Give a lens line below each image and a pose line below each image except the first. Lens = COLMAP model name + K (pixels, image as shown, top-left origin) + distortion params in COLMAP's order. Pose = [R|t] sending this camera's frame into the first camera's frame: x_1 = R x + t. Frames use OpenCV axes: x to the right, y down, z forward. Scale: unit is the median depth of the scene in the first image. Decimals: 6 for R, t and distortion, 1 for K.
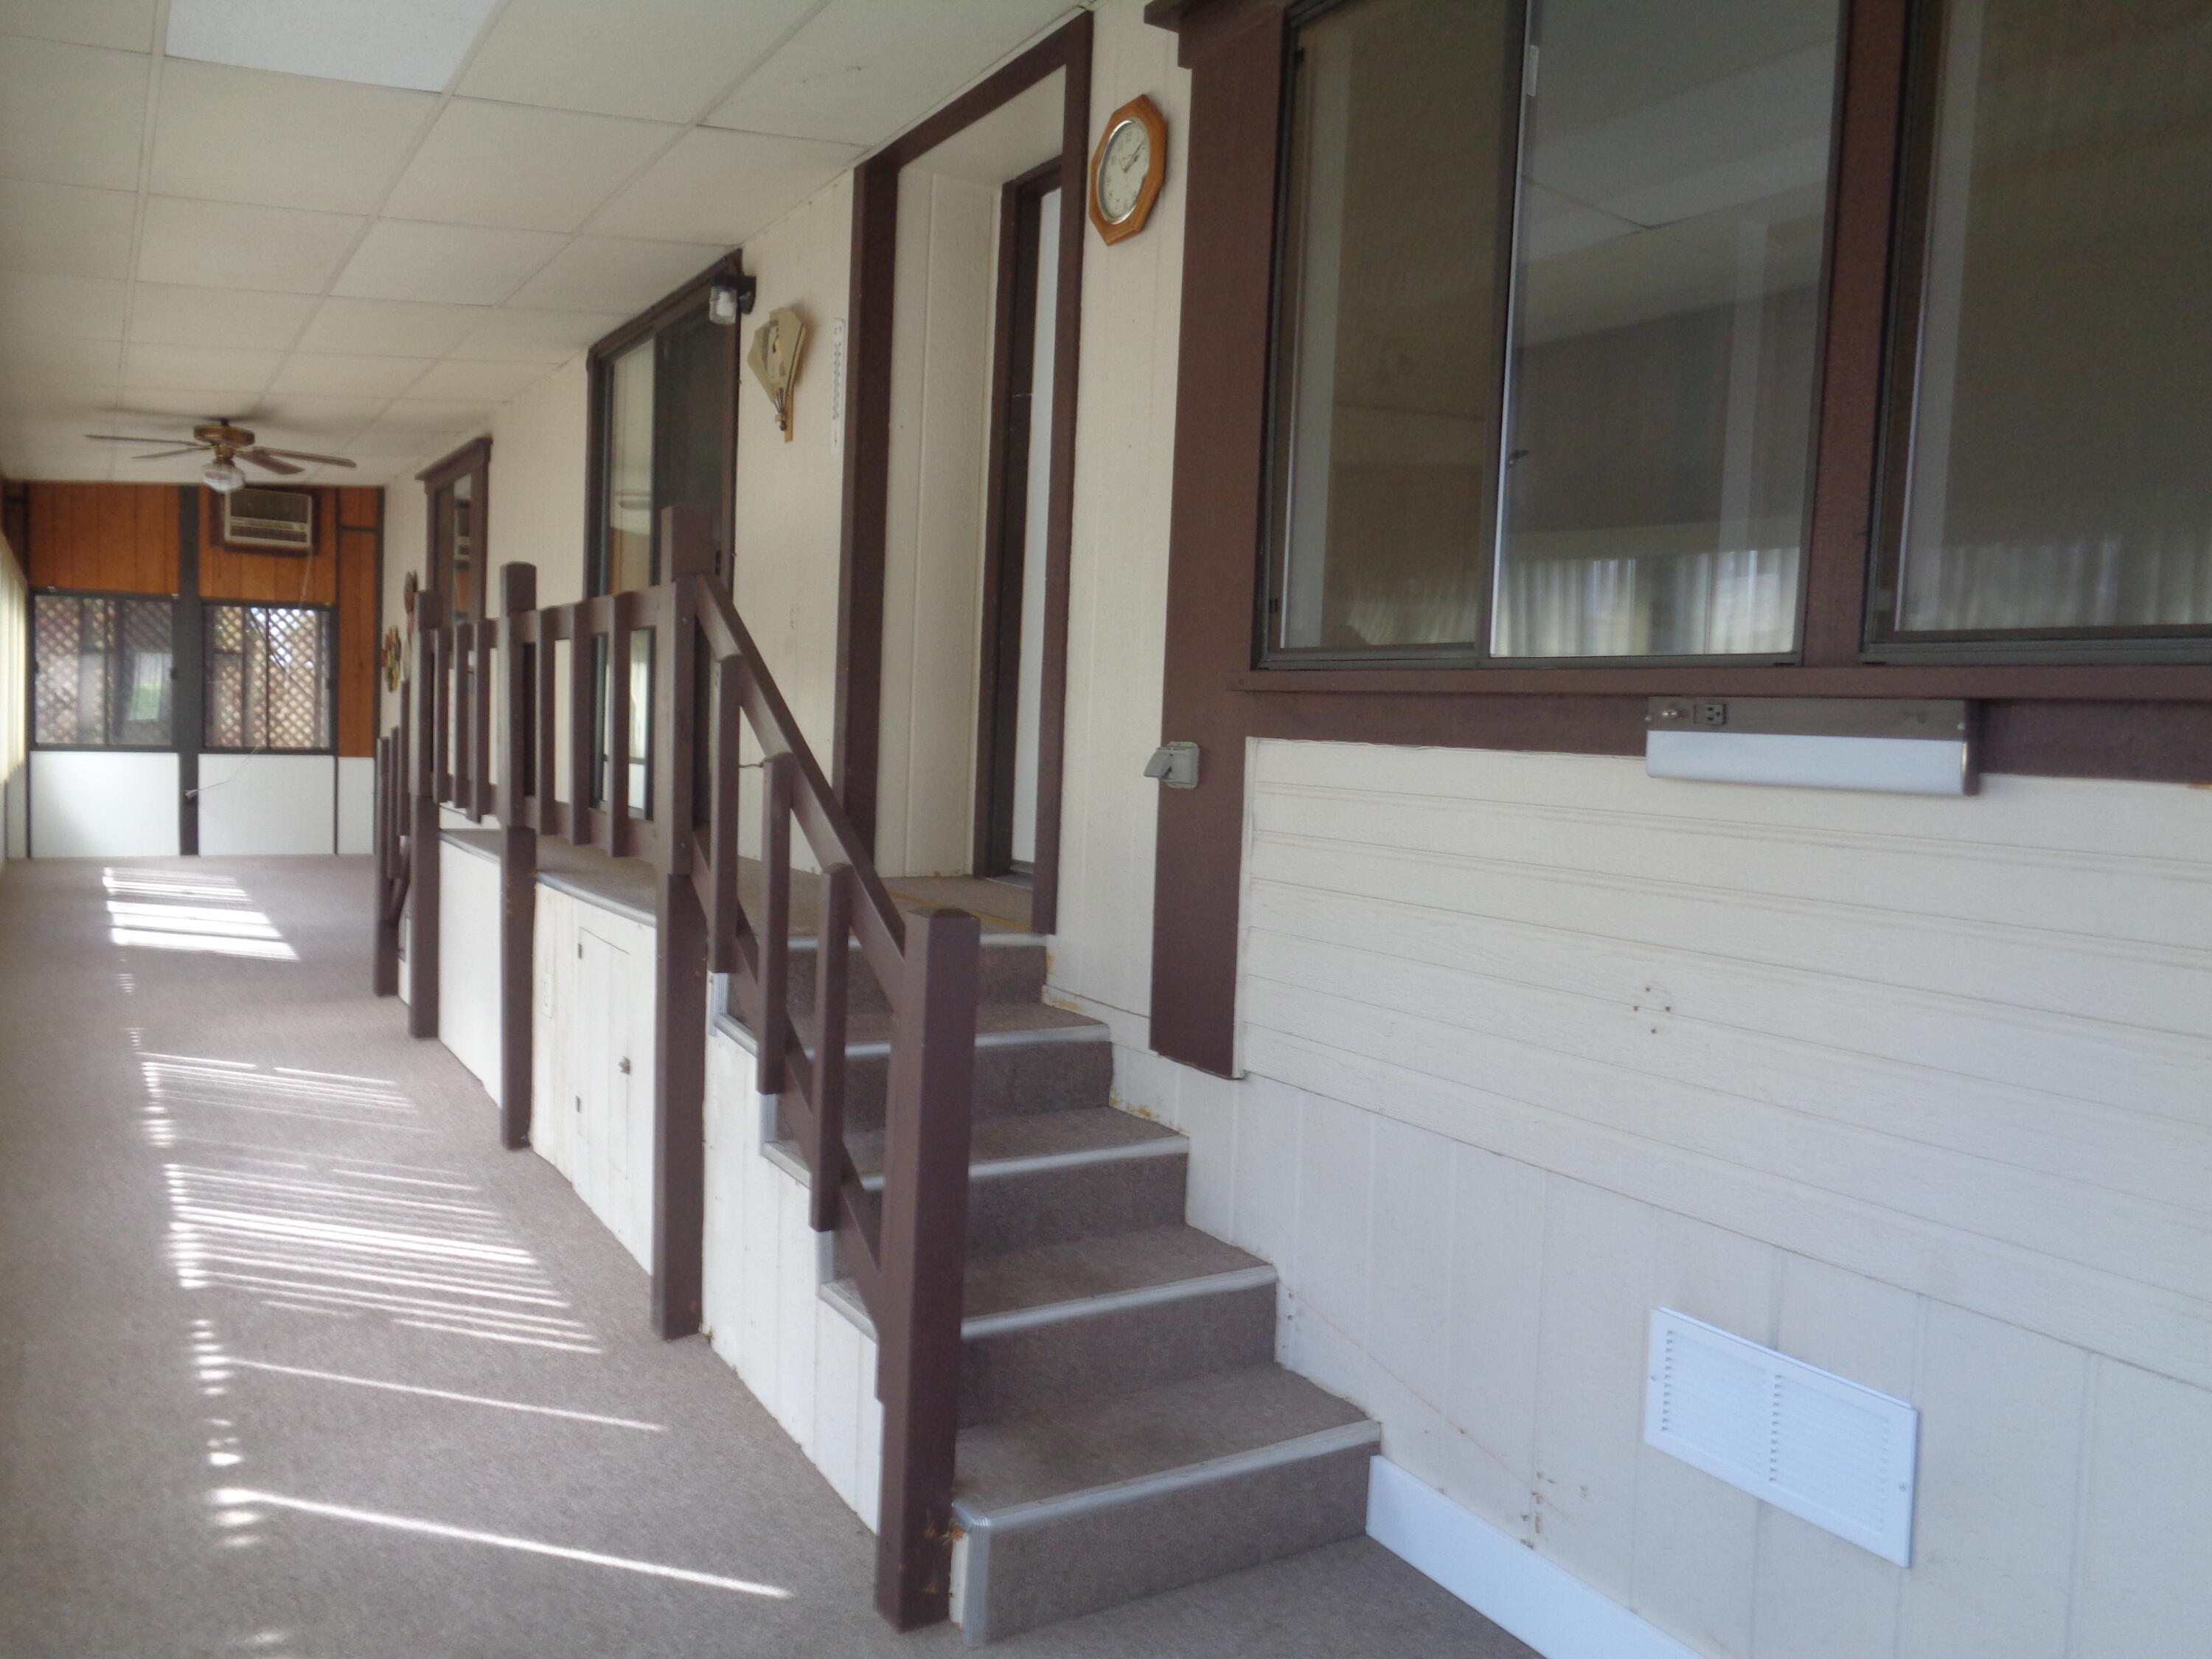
lens RADIAL K [[1667.1, 0, 1108.1], [0, 1667.1, 820.1], [0, 0, 1]] dist [-0.016612, 0.025011]
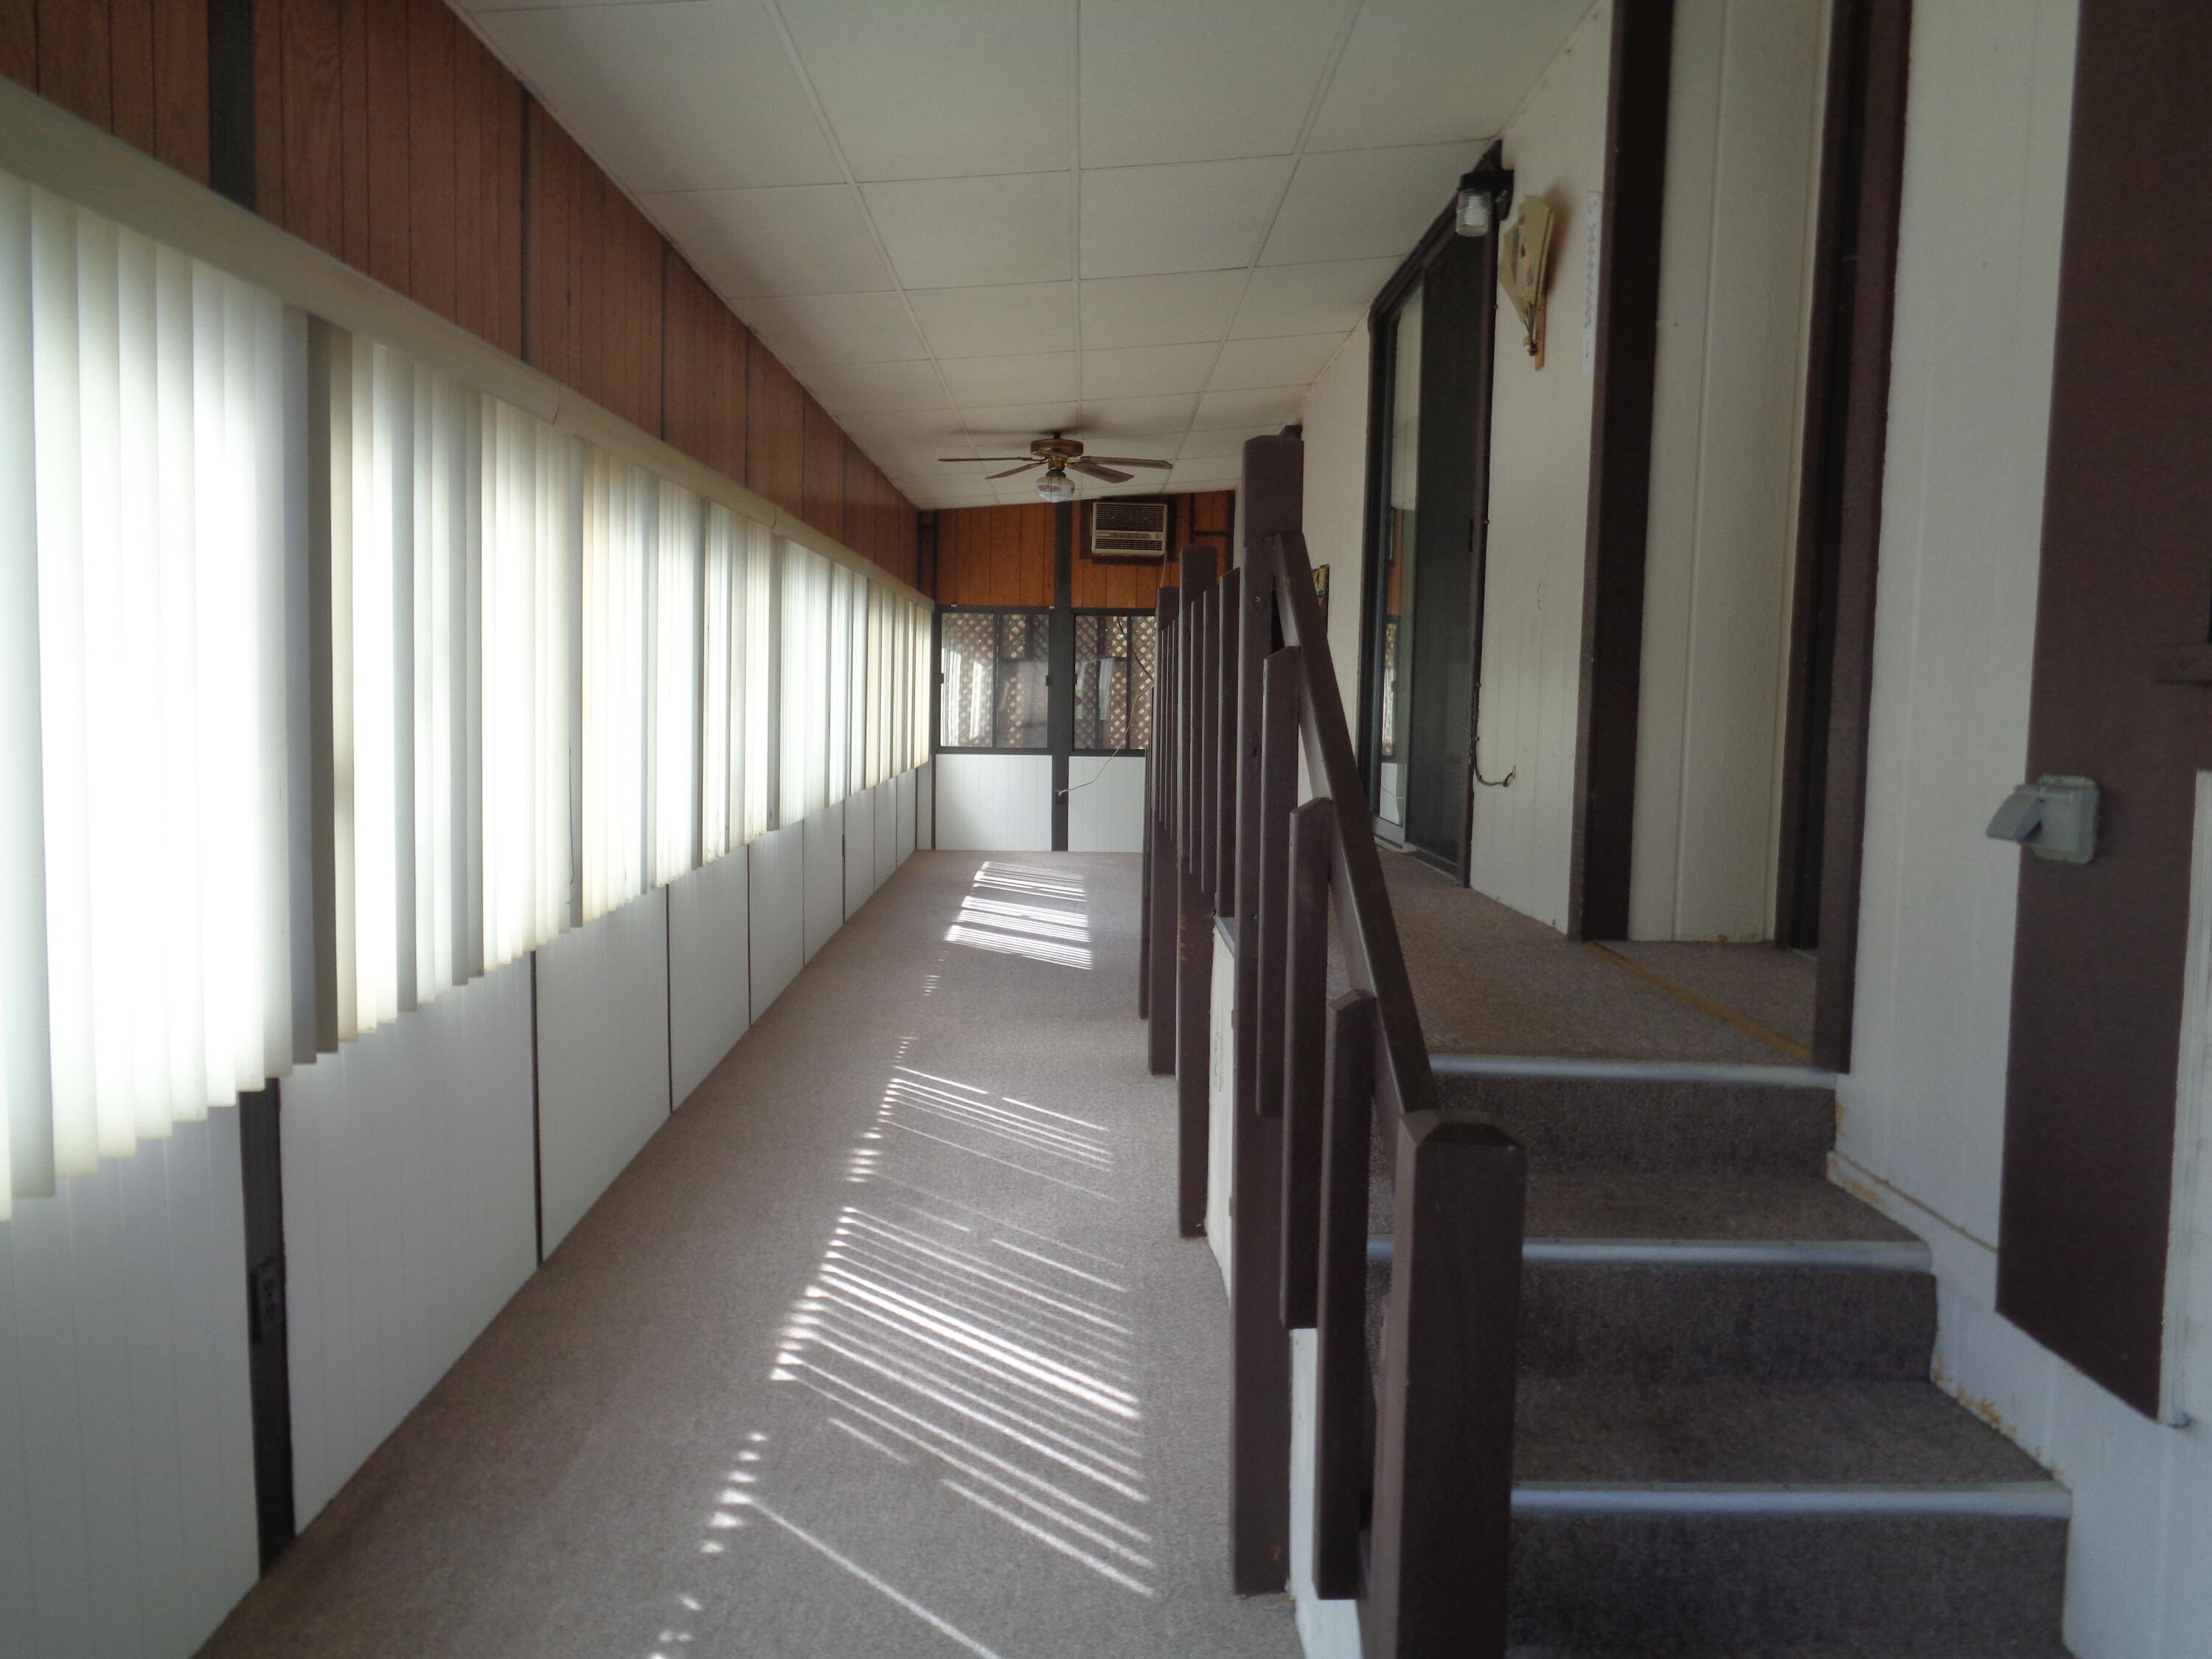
lens RADIAL K [[1659.0, 0, 1108.8], [0, 1659.0, 810.6], [0, 0, 1]] dist [0.001936, -0.003522]
pose [[0.860925, 0.016113, -0.508477, 0.017517], [-0.016562, 0.999856, 0.003642, -0.011161], [0.508462, 0.005286, 0.861068, 0.126105]]
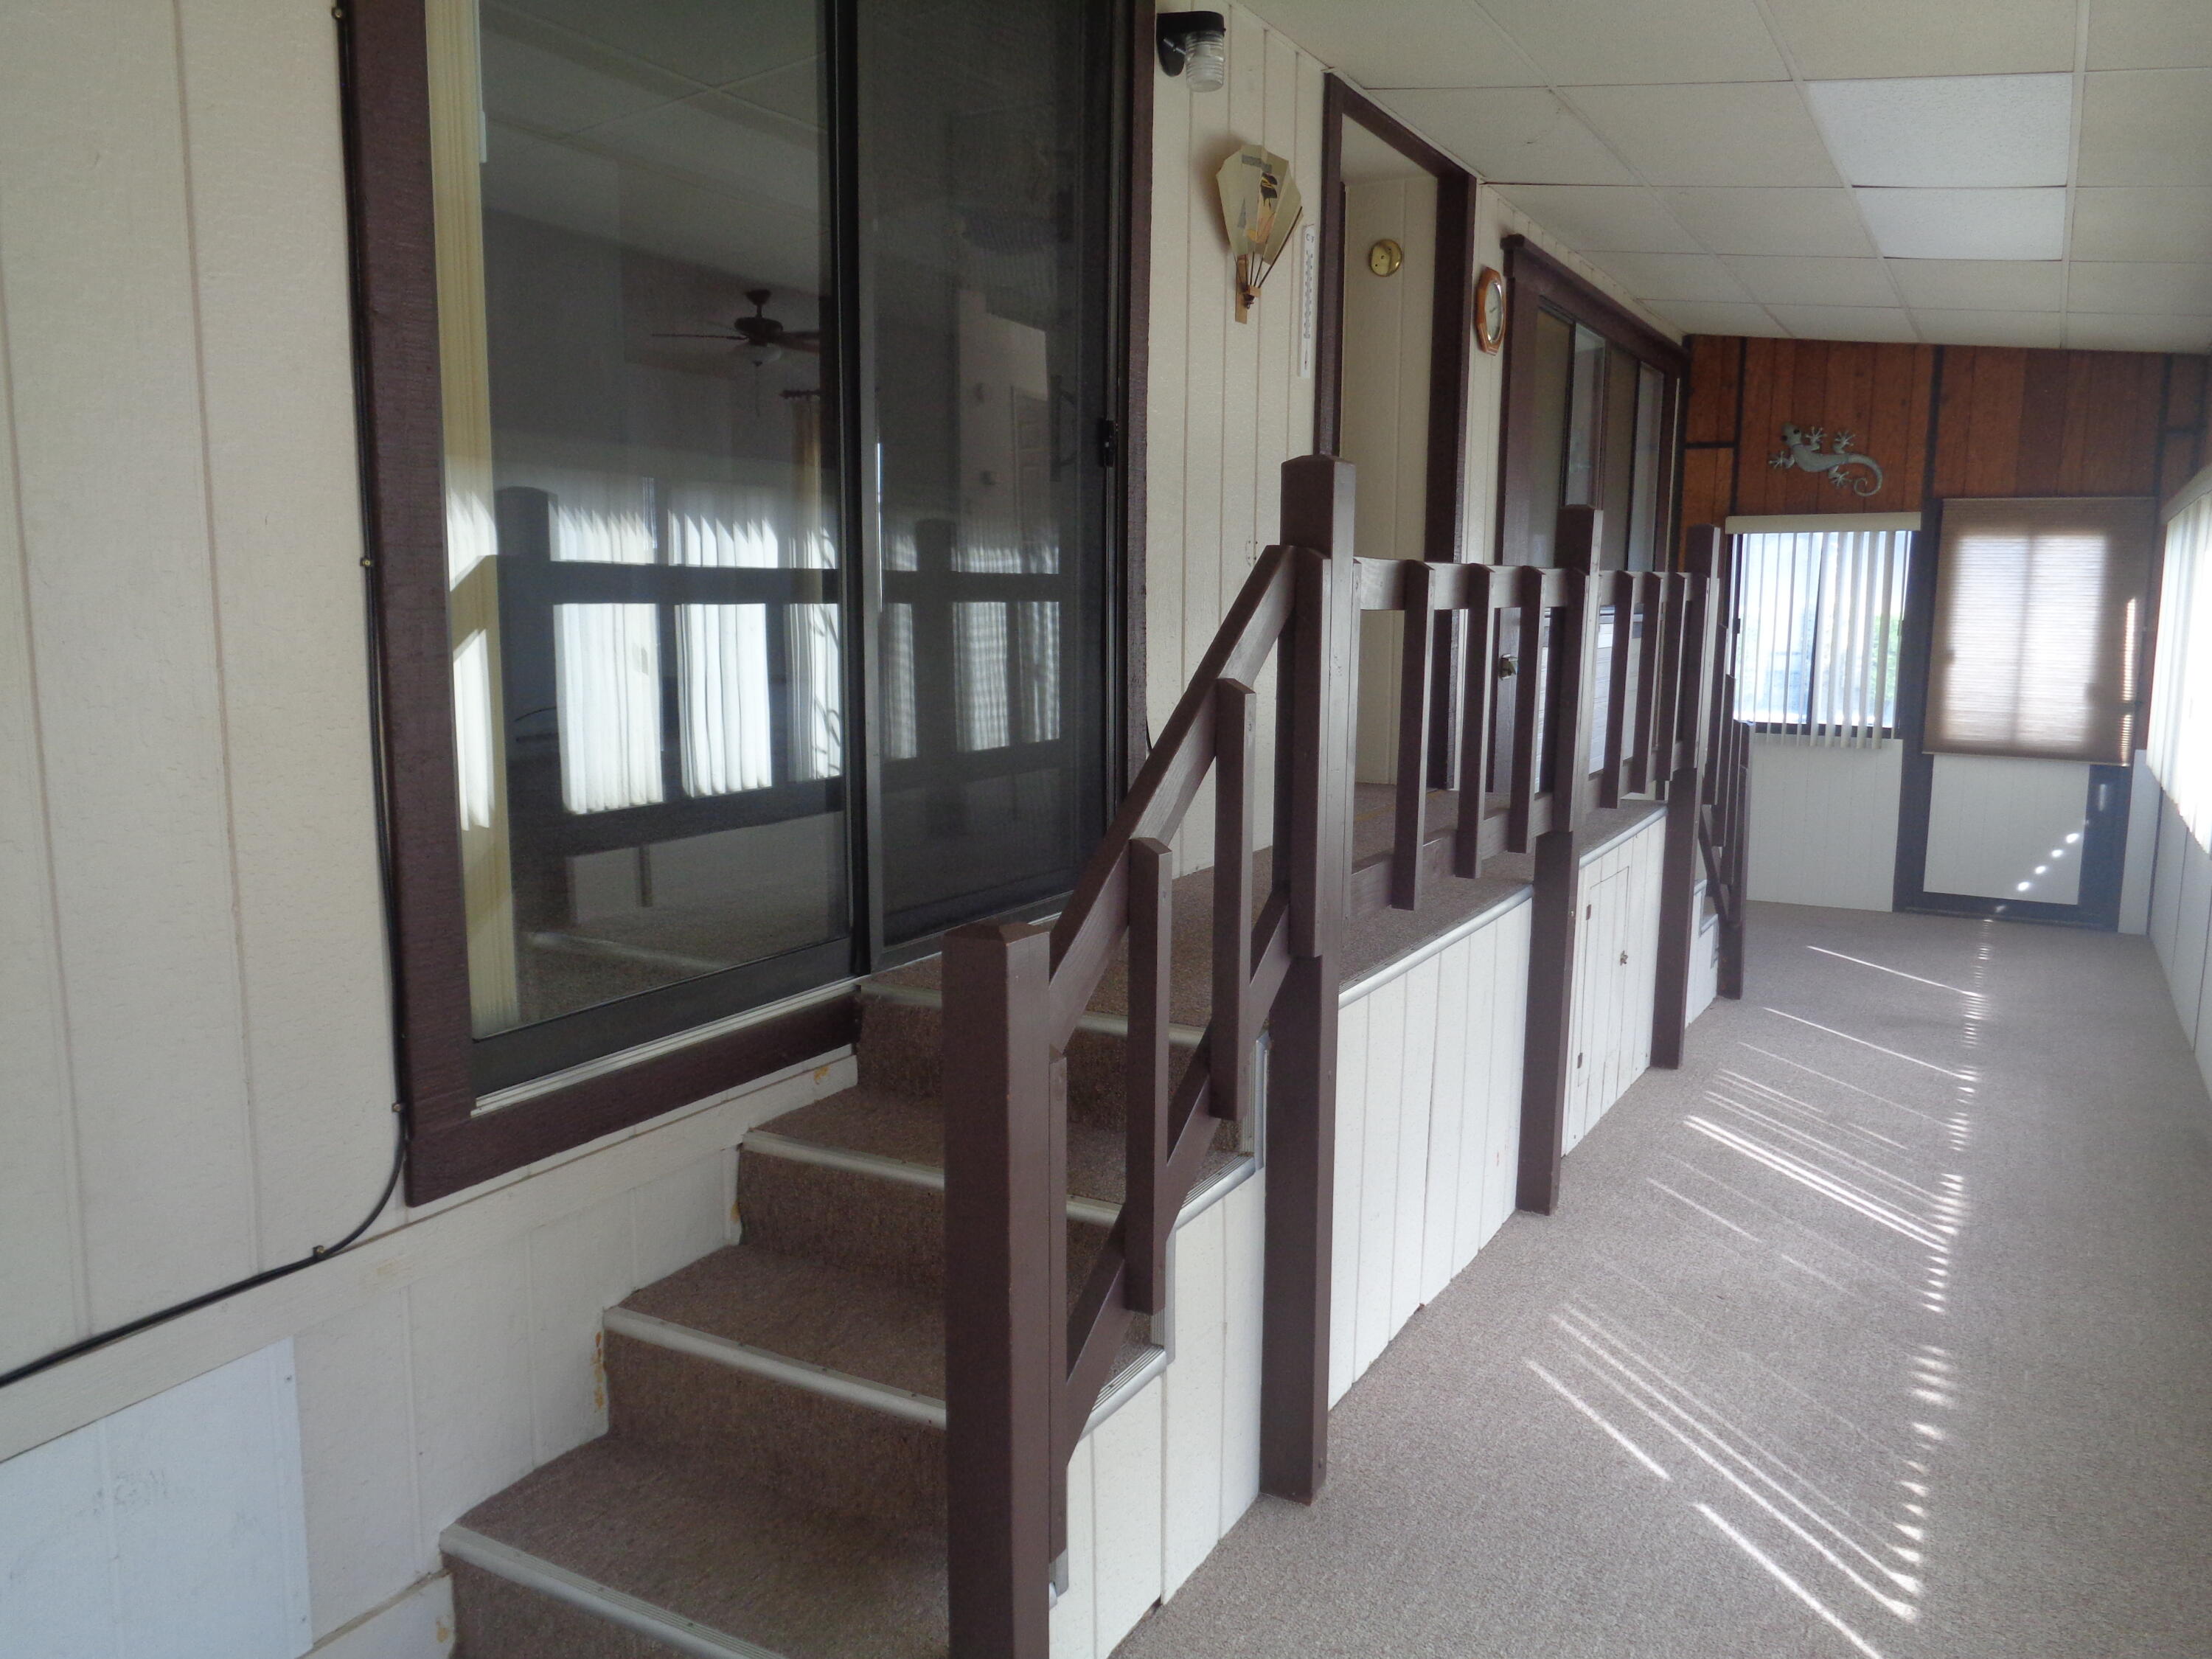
lens RADIAL K [[1659.0, 0, 1108.8], [0, 1659.0, 810.6], [0, 0, 1]] dist [0.001936, -0.003522]
pose [[-0.488638, -0.155706, 0.858480, -0.476234], [0.025045, 0.981038, 0.192190, -0.084813], [-0.872127, 0.115412, -0.475473, 0.796814]]
